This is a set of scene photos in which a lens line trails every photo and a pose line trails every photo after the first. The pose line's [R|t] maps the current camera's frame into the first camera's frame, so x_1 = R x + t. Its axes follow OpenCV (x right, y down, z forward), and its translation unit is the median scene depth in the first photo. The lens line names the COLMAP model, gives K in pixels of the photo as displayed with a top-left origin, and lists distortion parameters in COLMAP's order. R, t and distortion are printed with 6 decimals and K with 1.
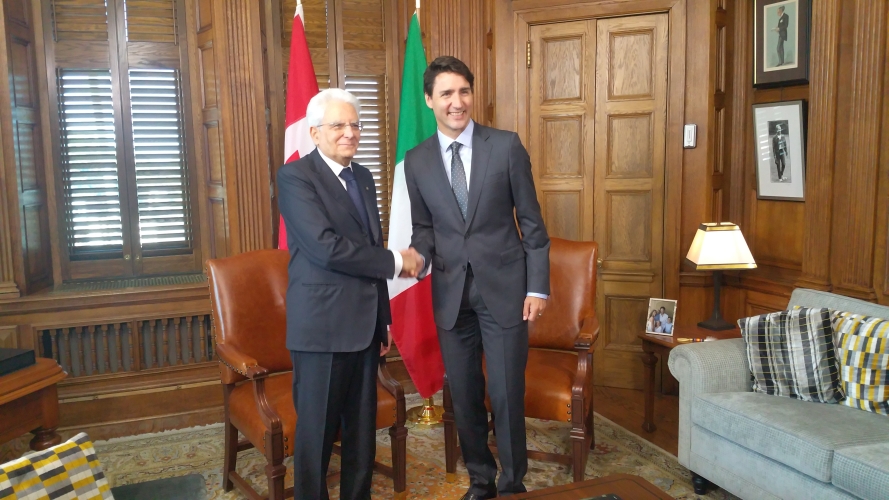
lens RADIAL K [[679.5, 0, 438.7], [0, 679.5, 246.4], [0, 0, 1]] dist [0.026548, -0.076875]
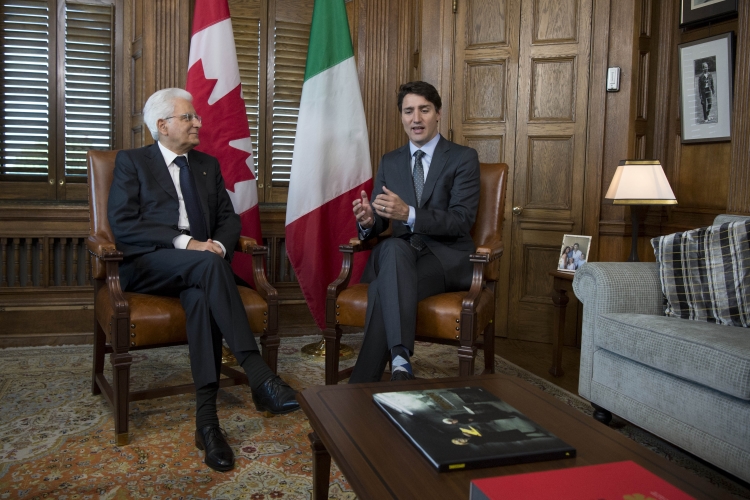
lens RADIAL K [[608.5, 0, 367.3], [0, 608.5, 228.5], [0, 0, 1]] dist [-0.072803, 0.057088]
pose [[0.997079, 0.047854, -0.059531, 0.075674], [-0.050219, 0.997980, -0.038897, 0.098611], [0.057549, 0.041773, 0.997468, 0.126745]]
